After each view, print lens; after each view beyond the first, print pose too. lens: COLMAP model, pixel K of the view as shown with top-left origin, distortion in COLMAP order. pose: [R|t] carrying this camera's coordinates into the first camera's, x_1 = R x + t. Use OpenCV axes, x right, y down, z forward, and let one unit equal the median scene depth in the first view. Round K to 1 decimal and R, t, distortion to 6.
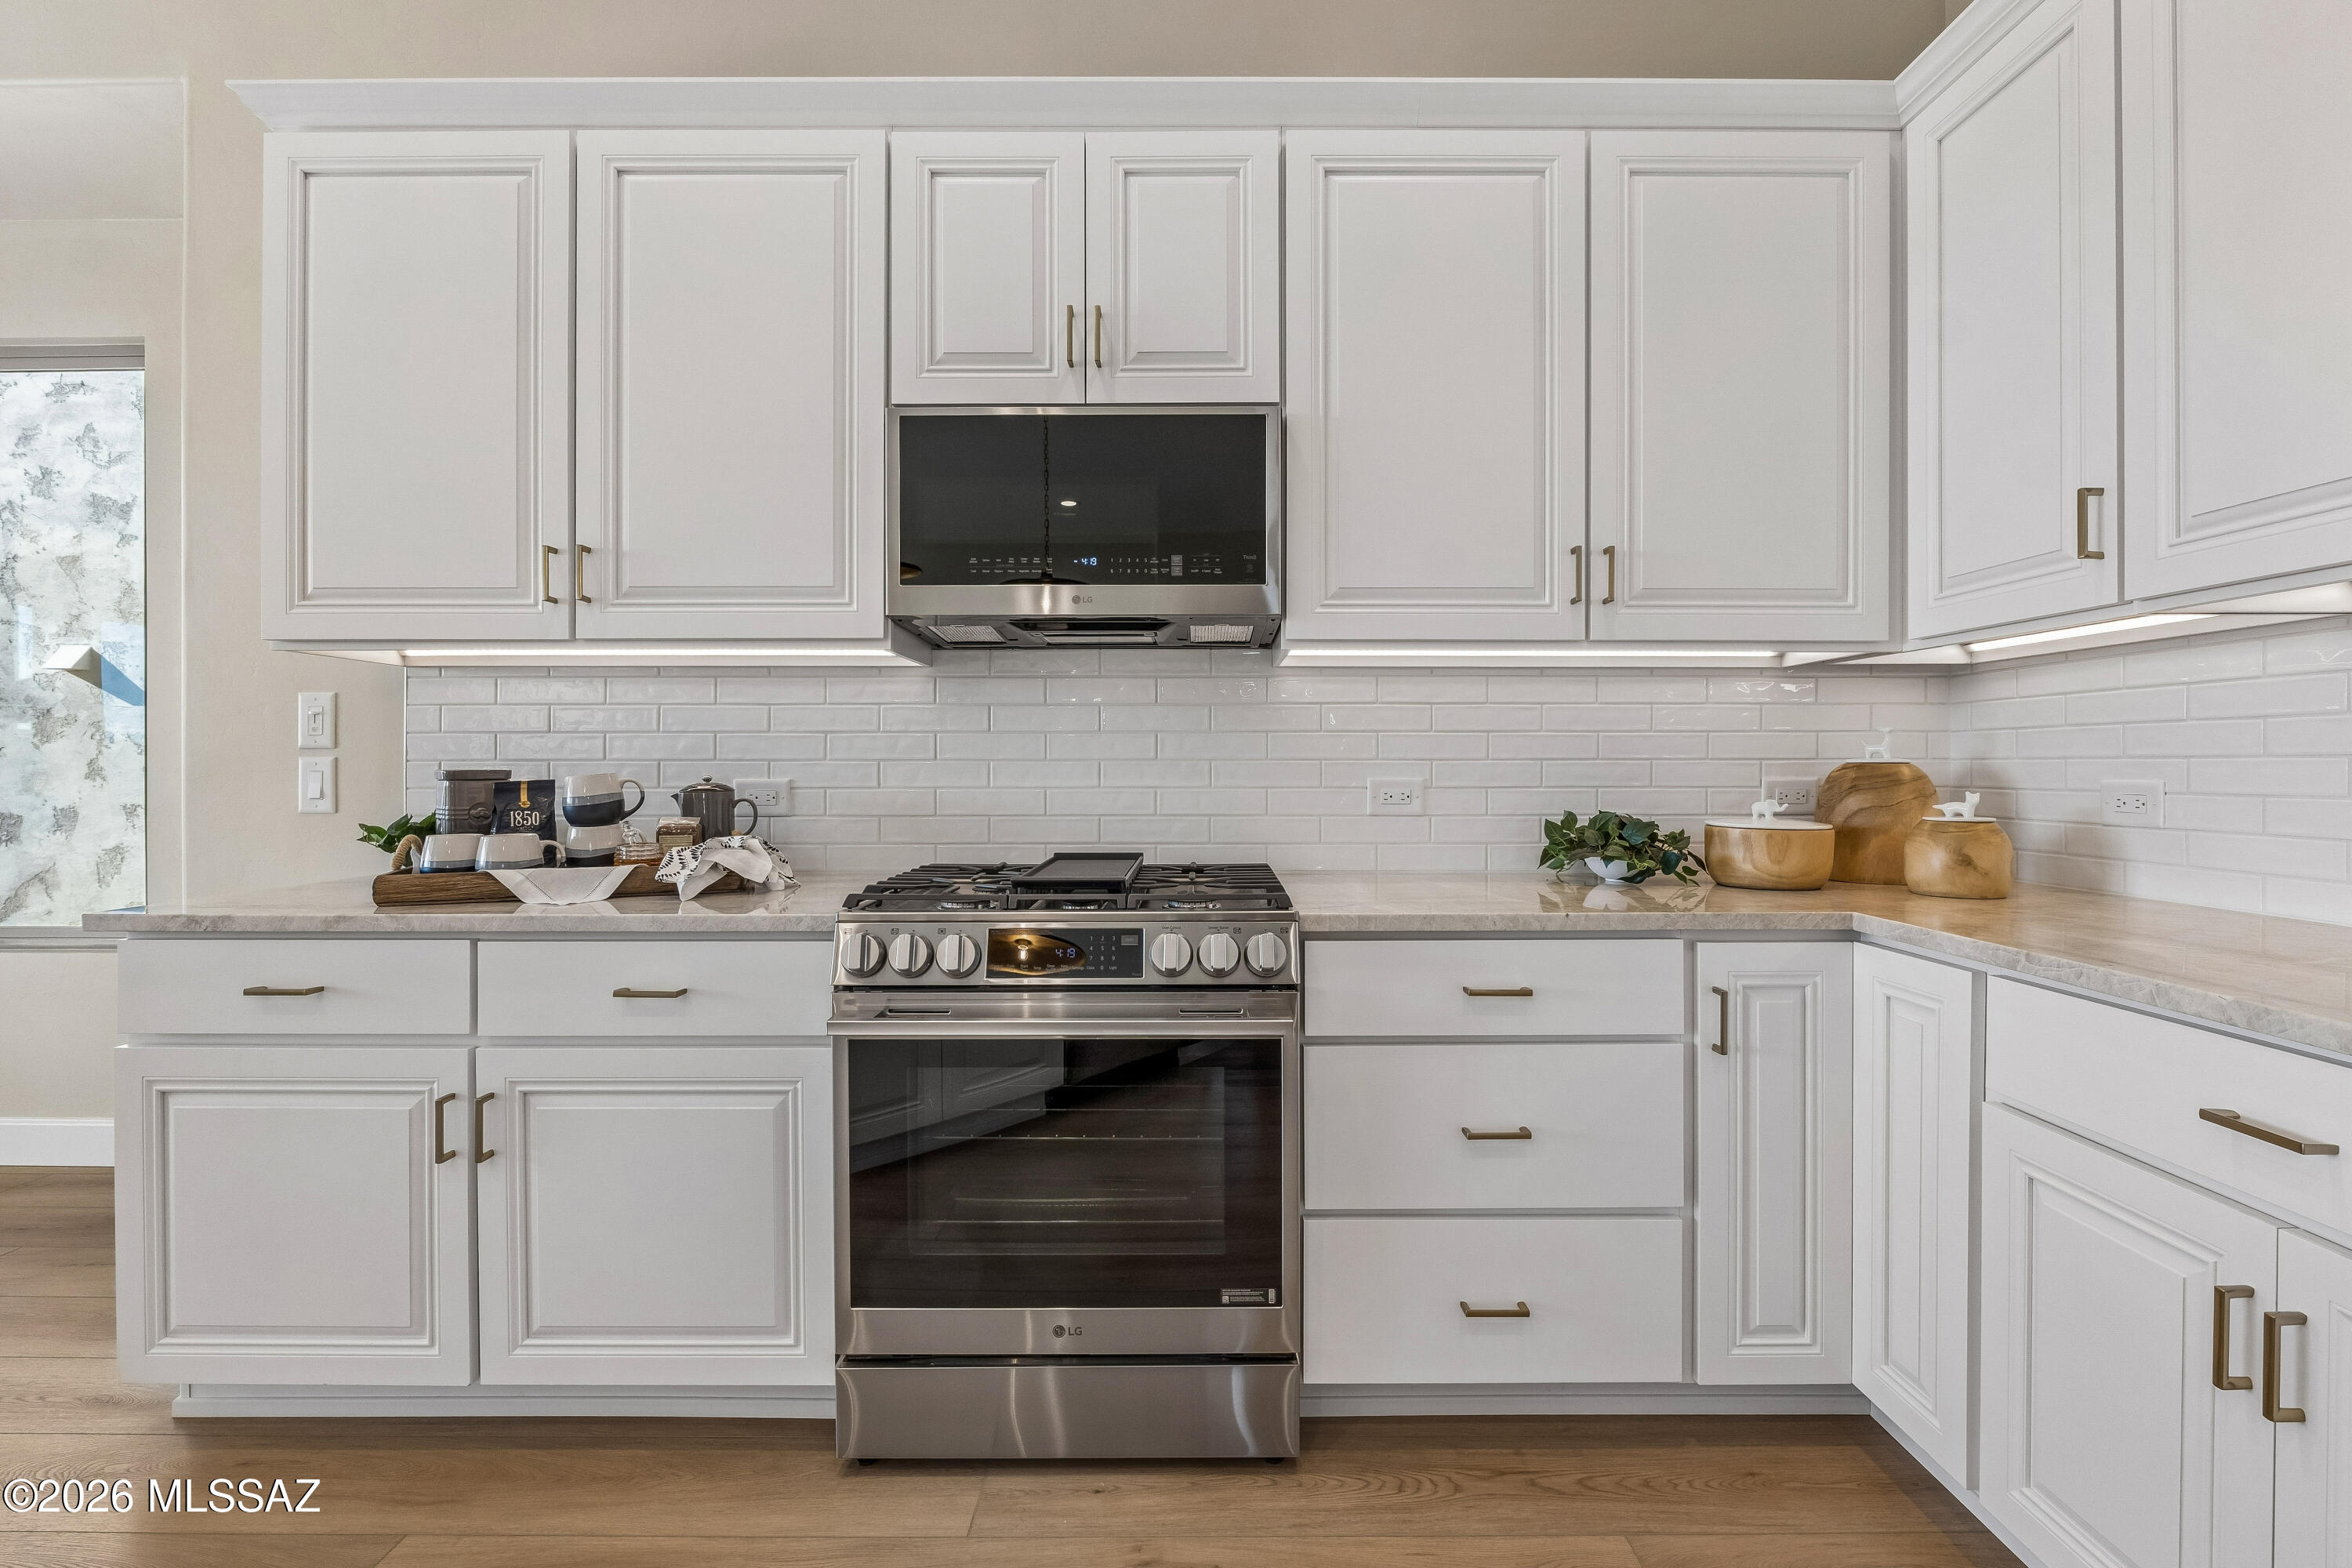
lens RADIAL K [[1028.1, 0, 1195.5], [0, 1028.1, 771.2], [0, 0, 1]] dist [-0.009611, 0.000306]
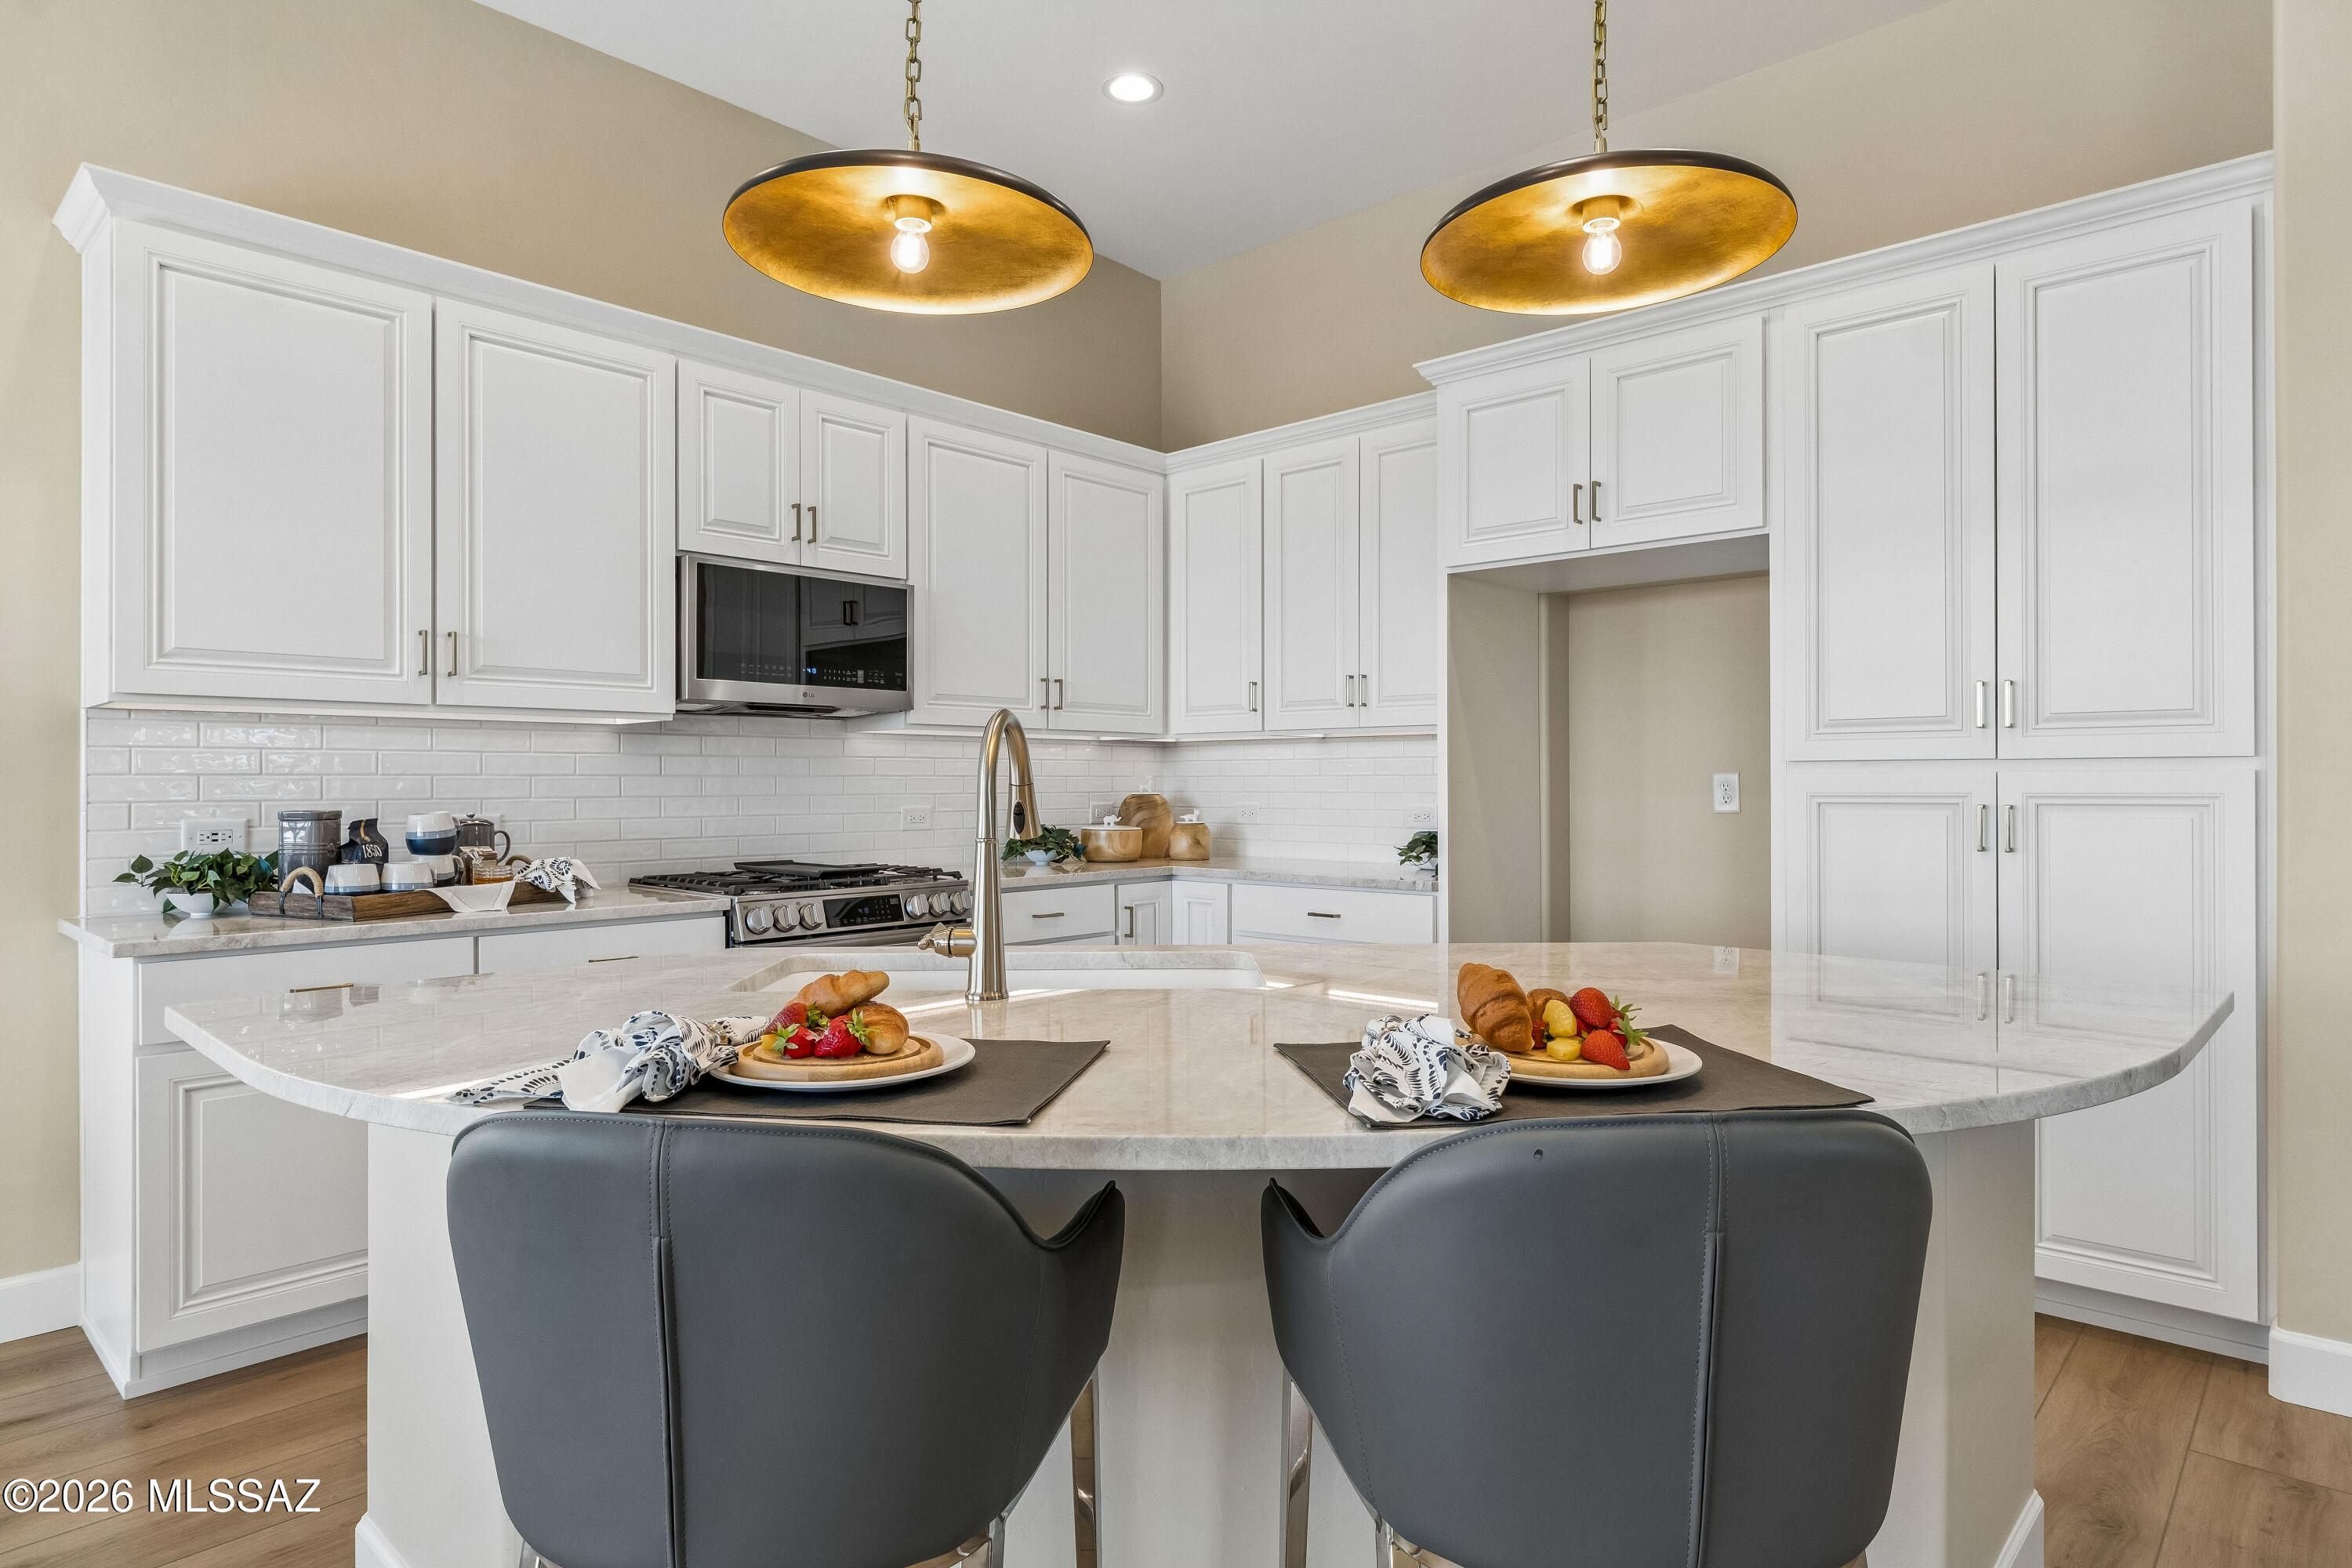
lens RADIAL K [[1311.2, 0, 1176.0], [0, 1311.2, 784.0], [0, 0, 1]] dist [0.001367, 0.000128]
pose [[0.680459, -0.001908, 0.732783, -1.163592], [0.004496, 0.999989, -0.001571, -0.025665], [-0.732772, 0.004363, 0.680460, -0.744828]]
